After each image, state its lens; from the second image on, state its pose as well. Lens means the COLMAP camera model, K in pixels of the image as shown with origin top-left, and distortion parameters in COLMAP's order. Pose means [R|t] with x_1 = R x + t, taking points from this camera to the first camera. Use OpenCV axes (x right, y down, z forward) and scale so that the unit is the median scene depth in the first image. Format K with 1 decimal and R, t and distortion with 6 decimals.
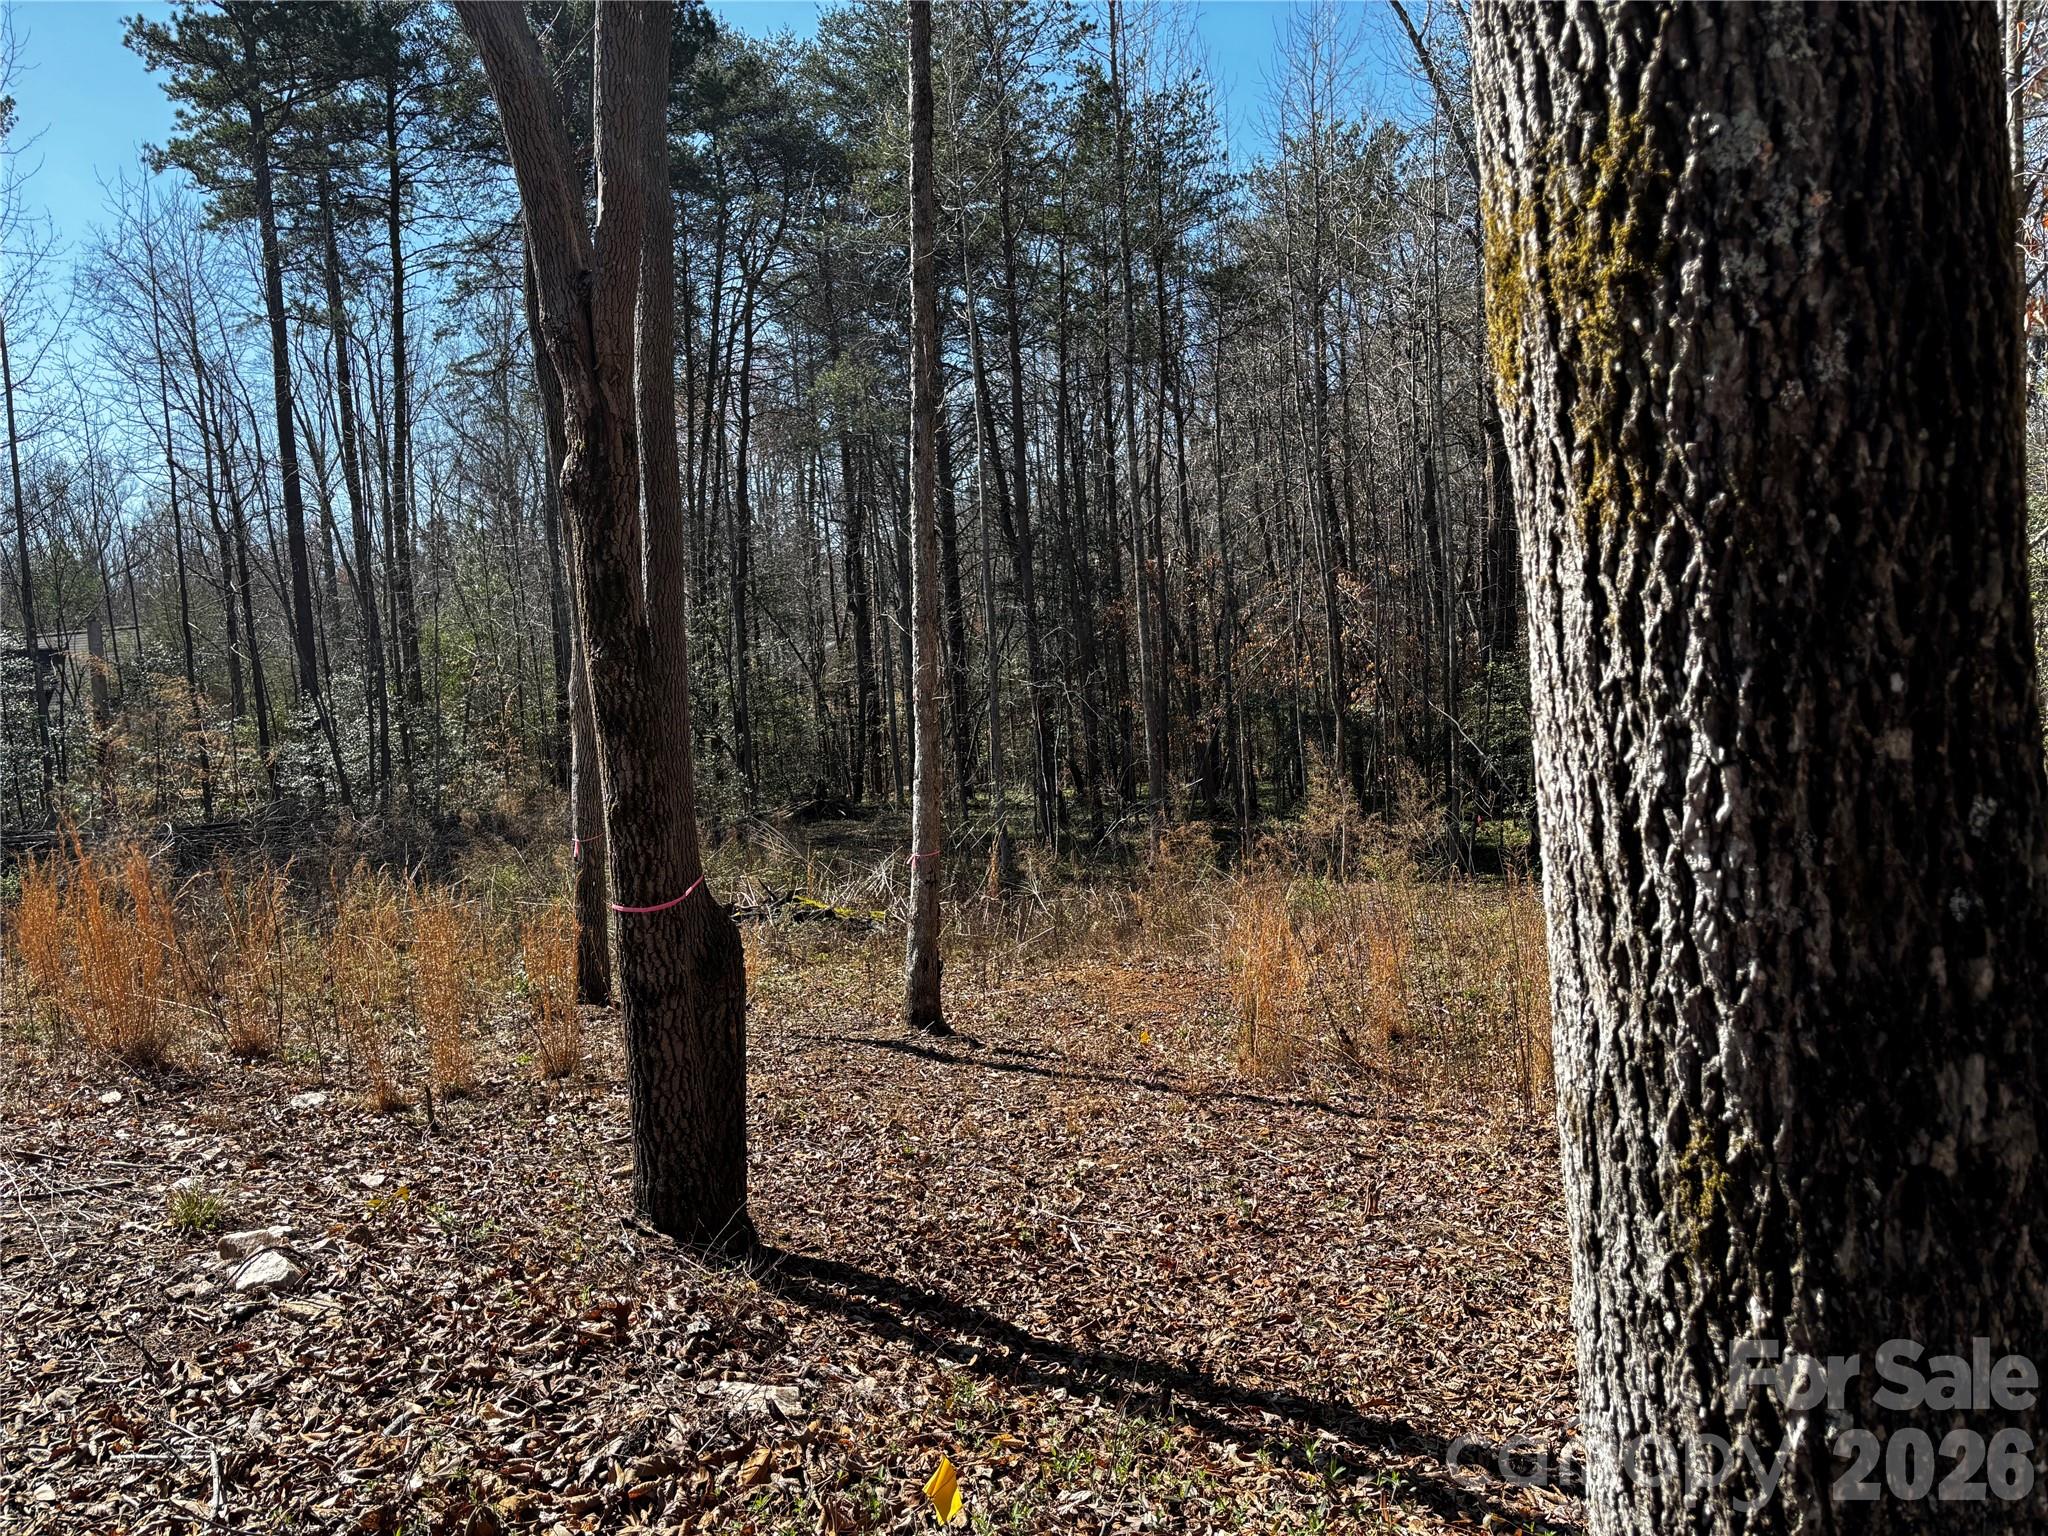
lens RADIAL K [[1575.7, 0, 1022.6], [0, 1575.7, 772.1], [0, 0, 1]] dist [0.065230, -0.059862]
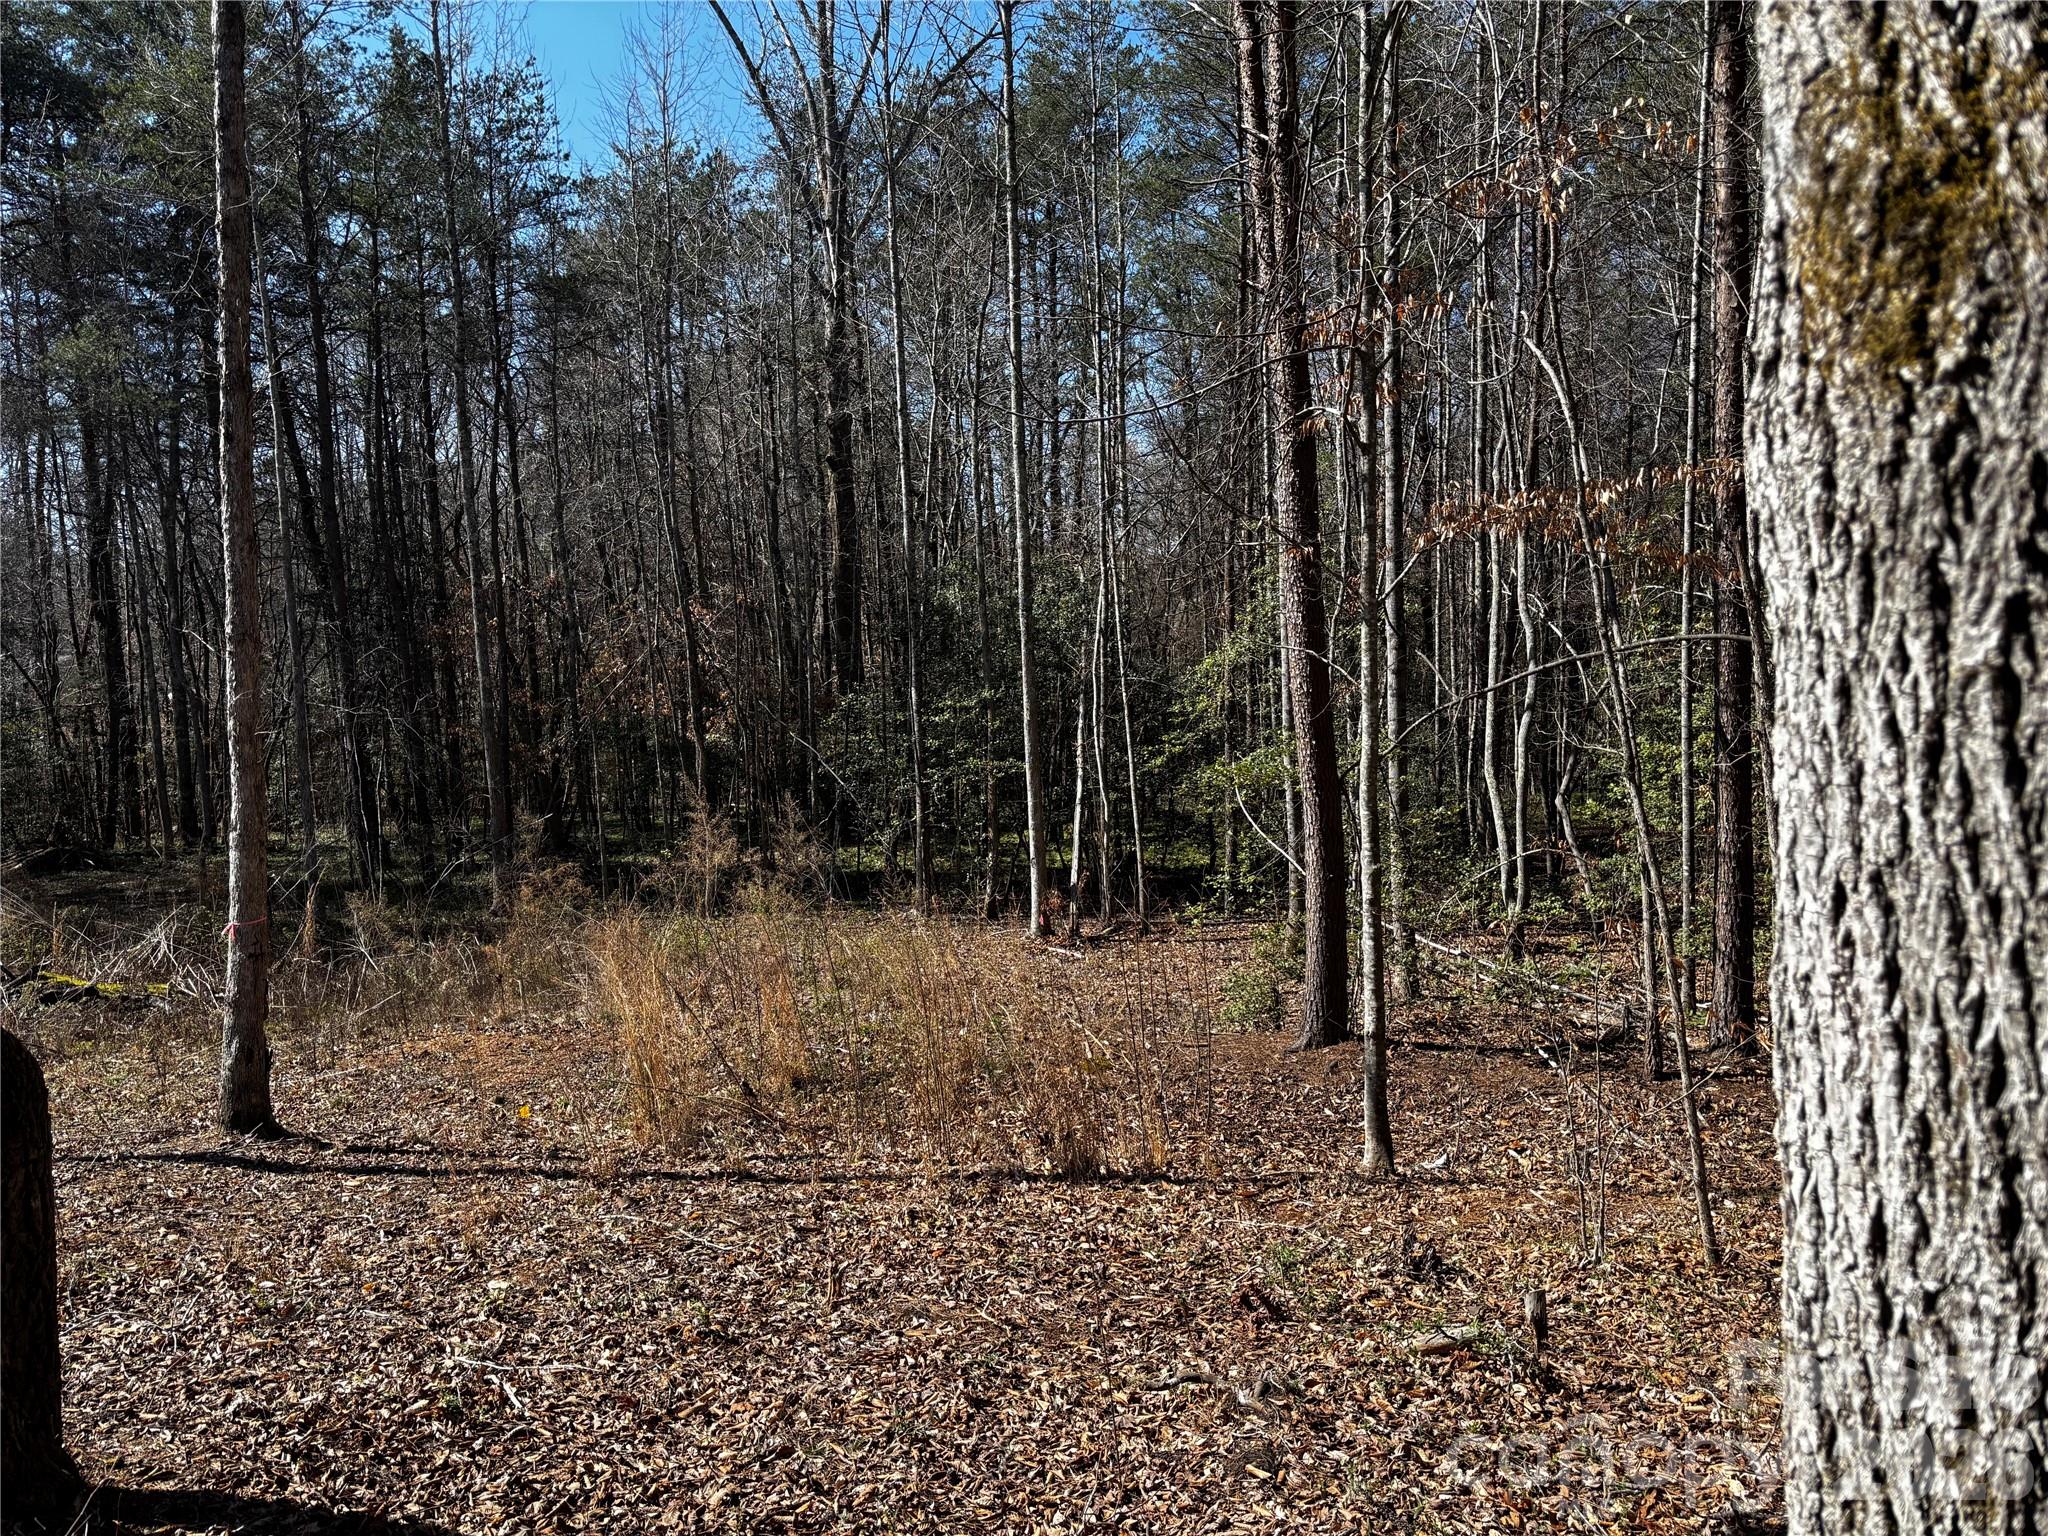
lens RADIAL K [[1575.7, 0, 1026.7], [0, 1575.7, 763.3], [0, 0, 1]] dist [0.065230, -0.059862]
pose [[0.910779, -0.008399, 0.412808, -0.050949], [0.017215, 0.999696, -0.017642, -0.013235], [-0.412534, 0.023174, 0.910647, 0.093033]]
